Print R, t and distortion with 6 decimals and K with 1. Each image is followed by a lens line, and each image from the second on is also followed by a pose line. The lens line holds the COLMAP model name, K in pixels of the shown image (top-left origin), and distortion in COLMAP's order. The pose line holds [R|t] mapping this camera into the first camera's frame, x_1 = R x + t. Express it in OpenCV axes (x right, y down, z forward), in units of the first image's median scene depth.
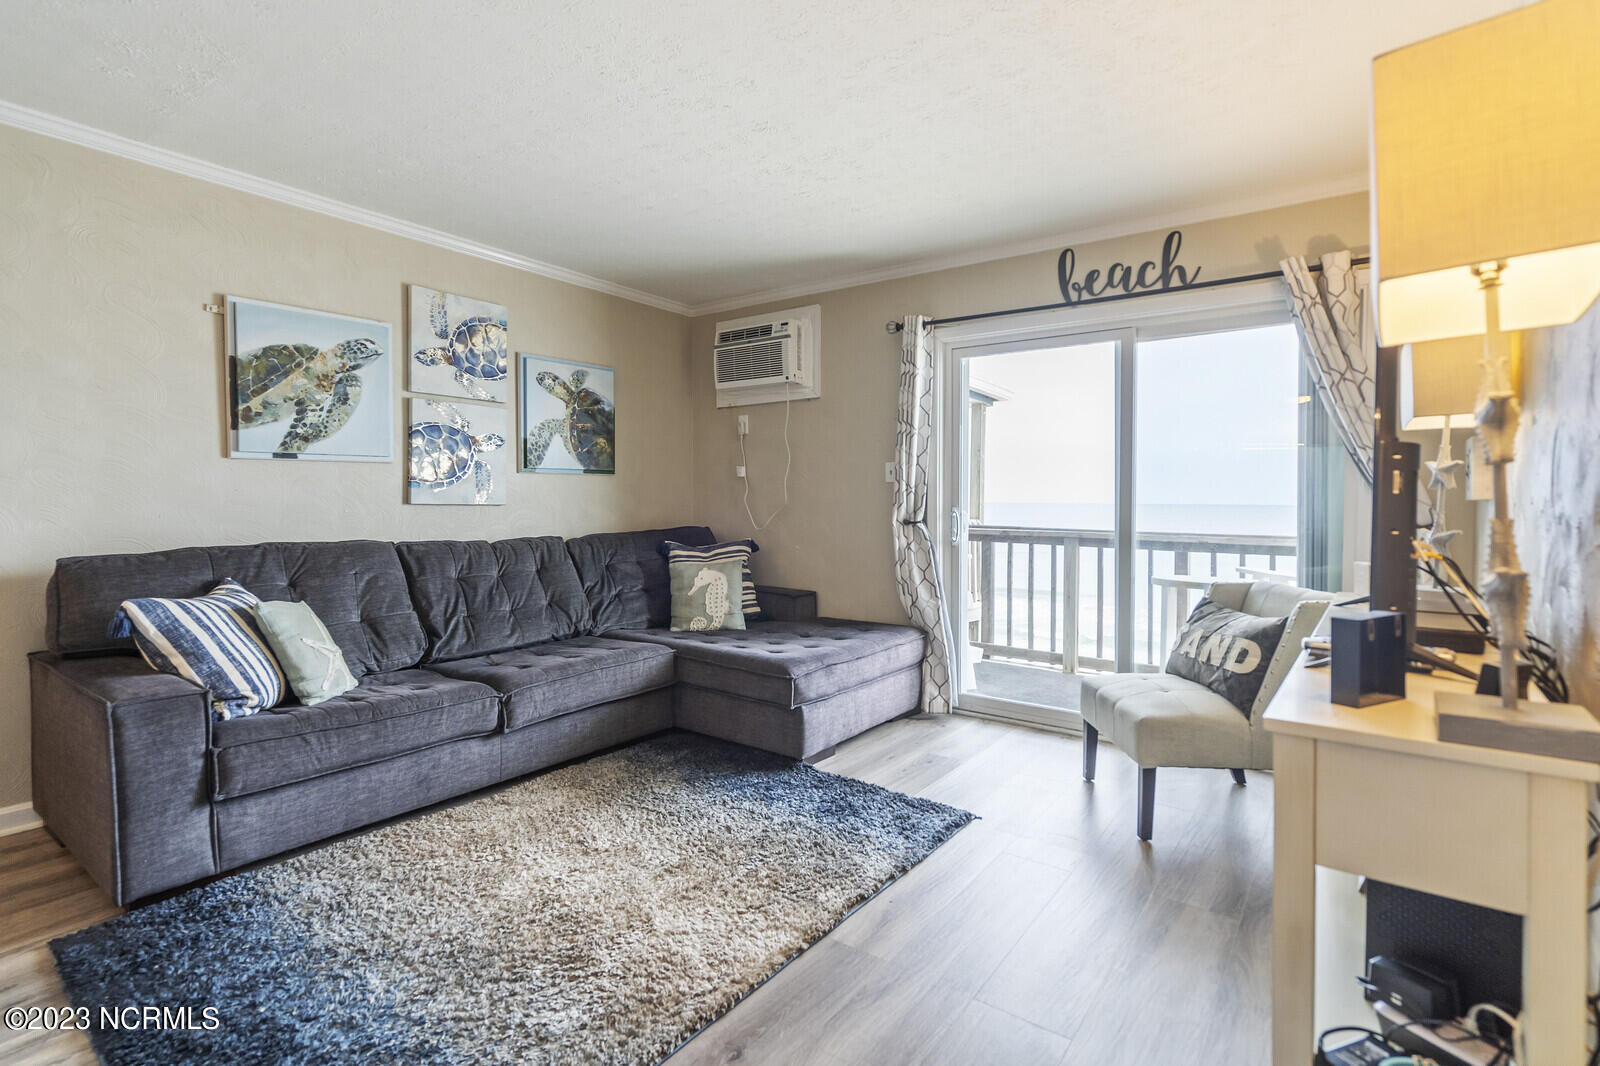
lens RADIAL K [[742.7, 0, 793.0], [0, 742.7, 522.7], [0, 0, 1]] dist [0.001383, 0.000197]
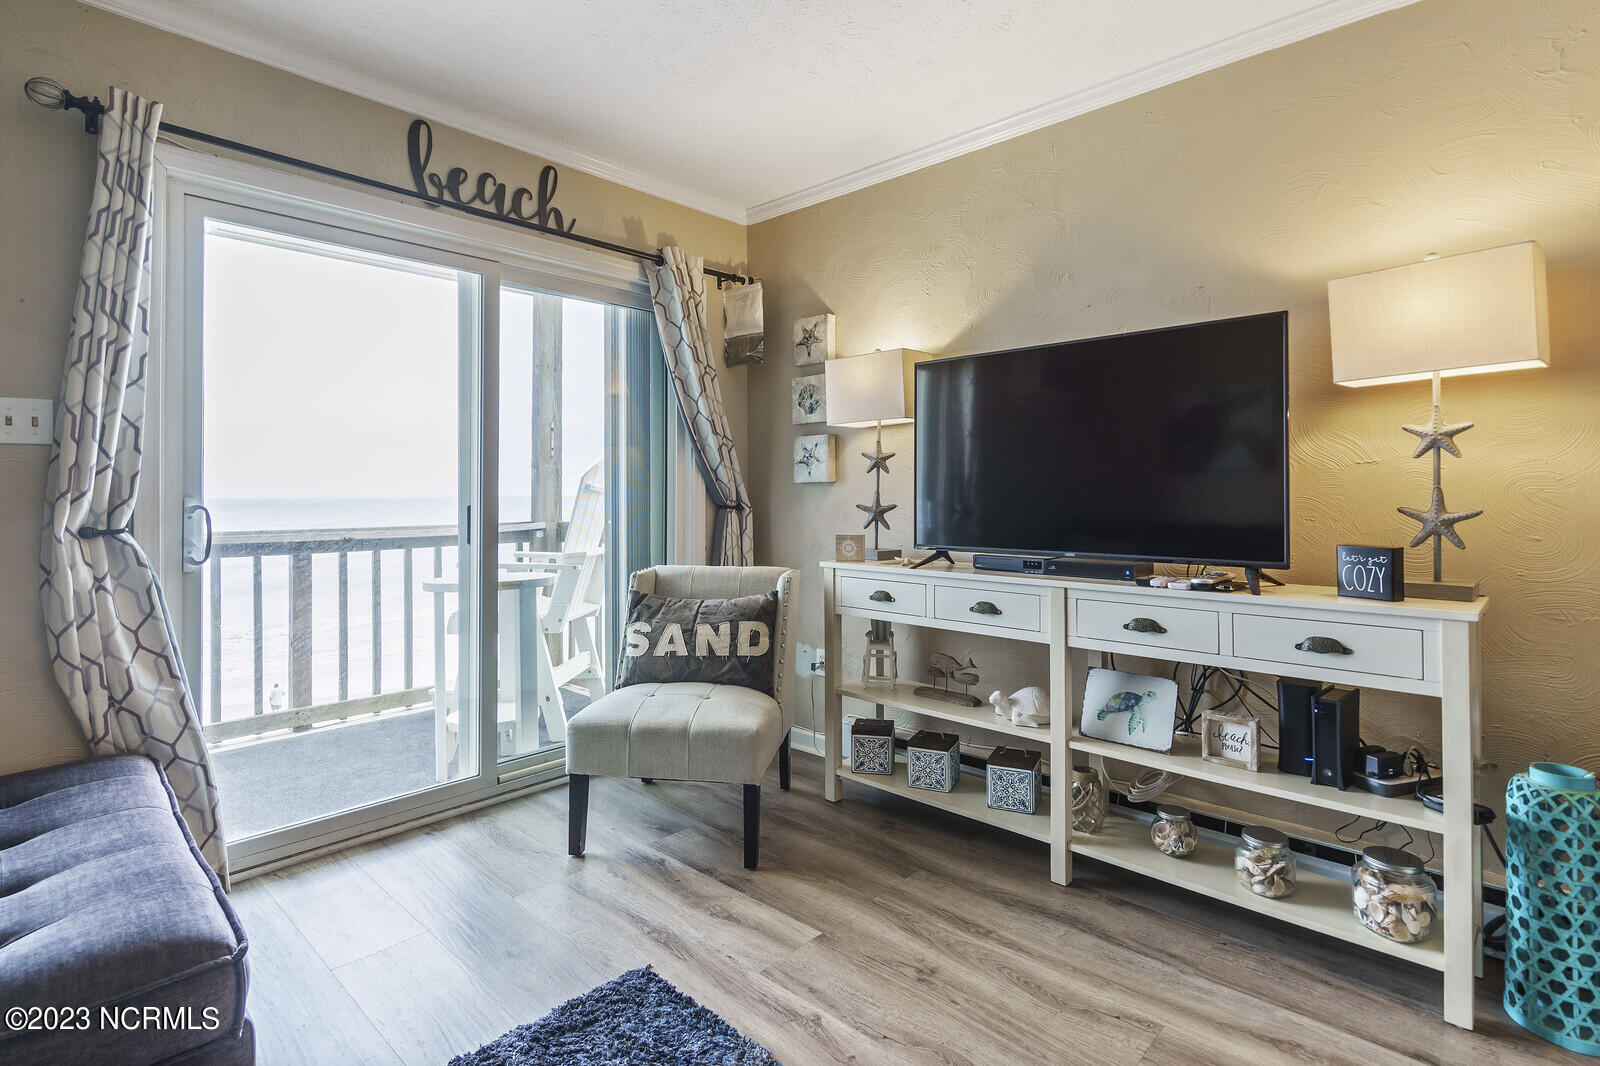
lens RADIAL K [[787.1, 0, 798.6], [0, 787.1, 484.3], [0, 0, 1]] dist [-0.001552, -0.000228]
pose [[0.128945, -0.000118, 0.991652, -0.294584], [0.036174, 0.999335, -0.004584, -0.013375], [-0.990992, 0.036463, 0.128863, 0.538791]]
